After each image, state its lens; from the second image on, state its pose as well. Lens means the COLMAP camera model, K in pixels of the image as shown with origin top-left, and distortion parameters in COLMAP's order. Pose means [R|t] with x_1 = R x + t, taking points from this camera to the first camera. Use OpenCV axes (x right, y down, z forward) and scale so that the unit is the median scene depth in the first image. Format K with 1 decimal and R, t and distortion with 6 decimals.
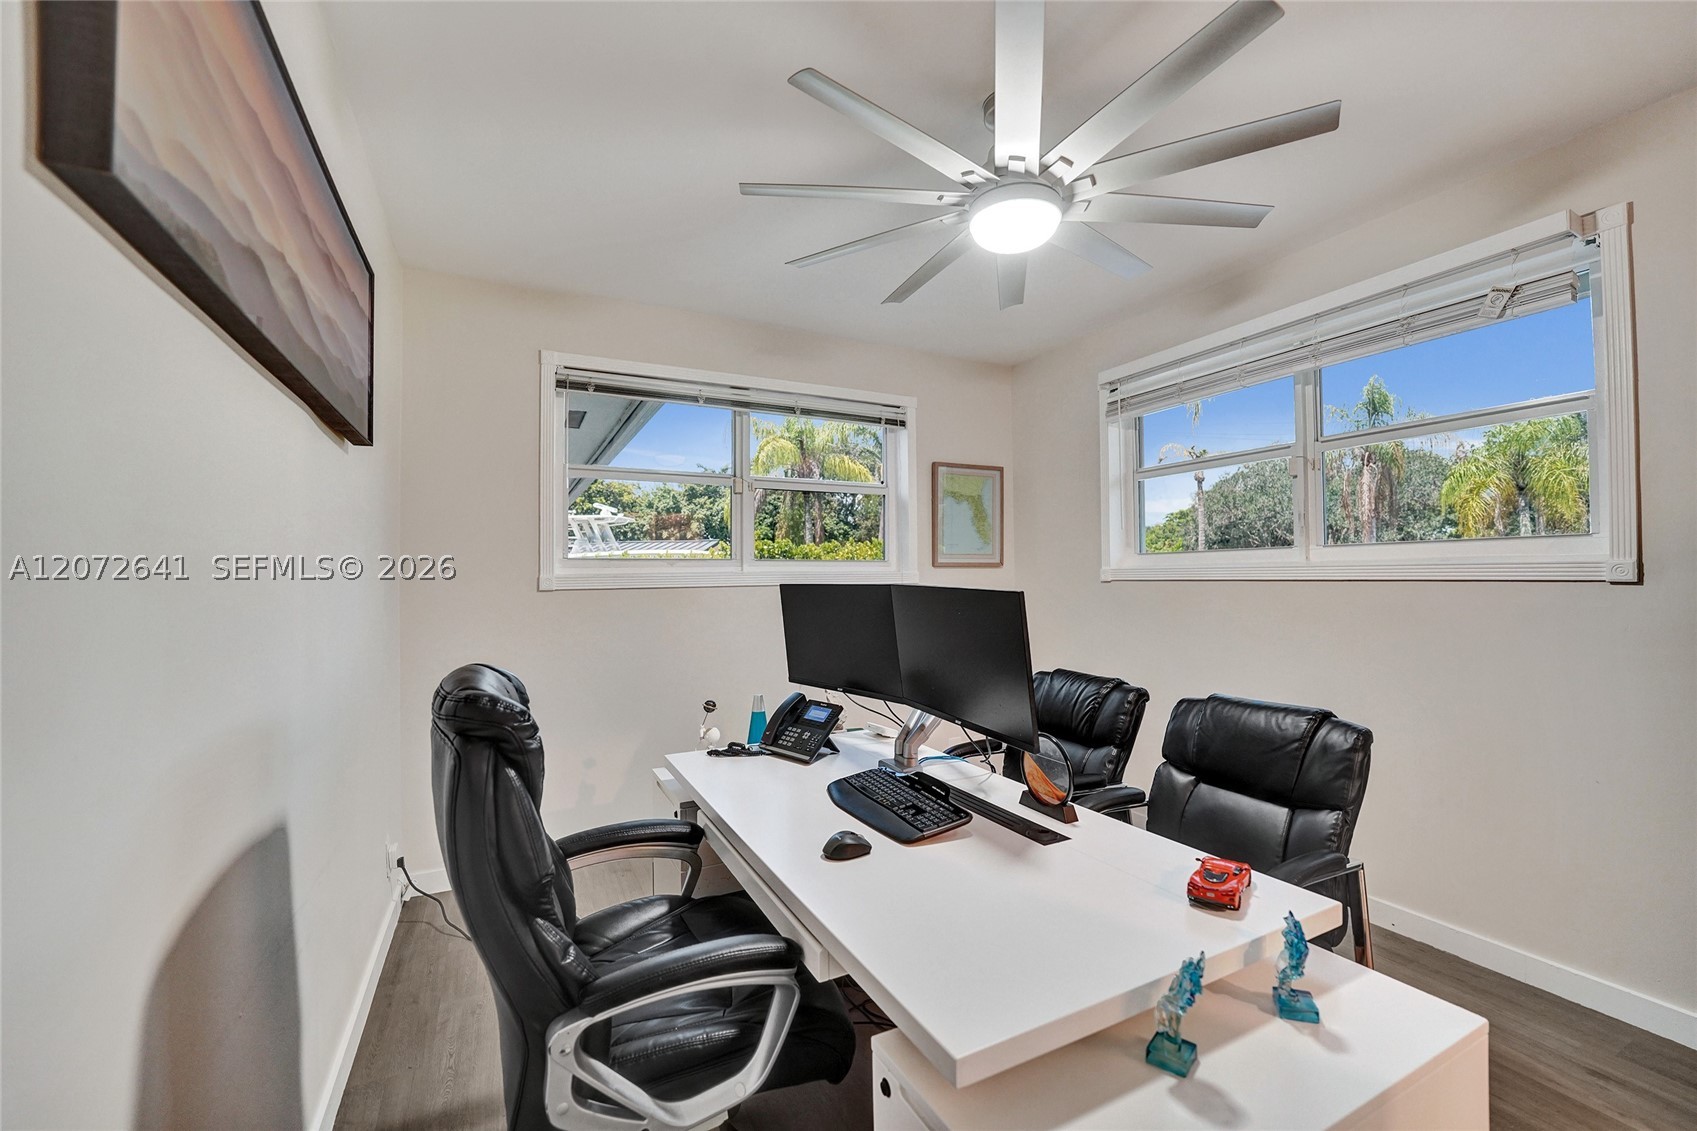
lens RADIAL K [[700.7, 0, 847.0], [0, 700.7, 570.2], [0, 0, 1]] dist [-0.025481, 0.000330]
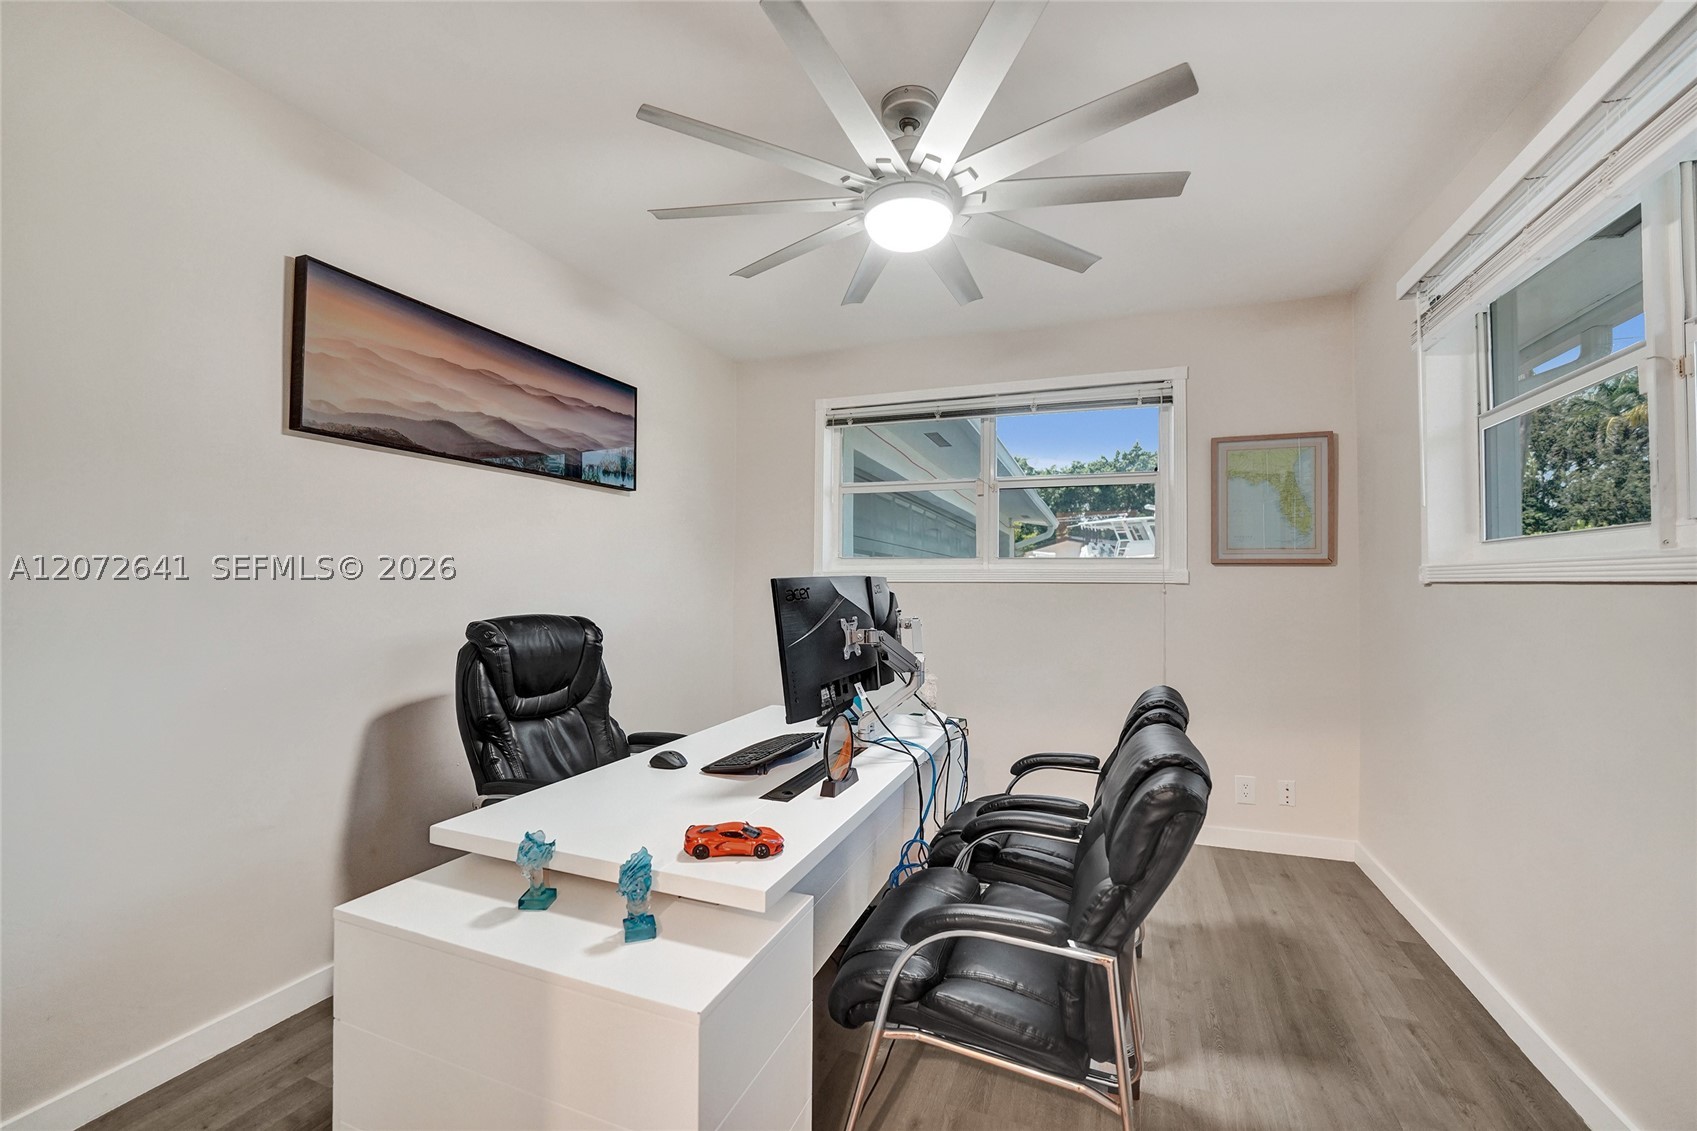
lens RADIAL K [[700.7, 0, 836.5], [0, 700.7, 574.2], [0, 0, 1]] dist [-0.025481, 0.000330]
pose [[0.672546, 0.003242, -0.740048, 0.442059], [-0.003471, 0.999993, 0.001227, 0.007490], [0.740047, 0.001743, 0.672553, 0.113583]]
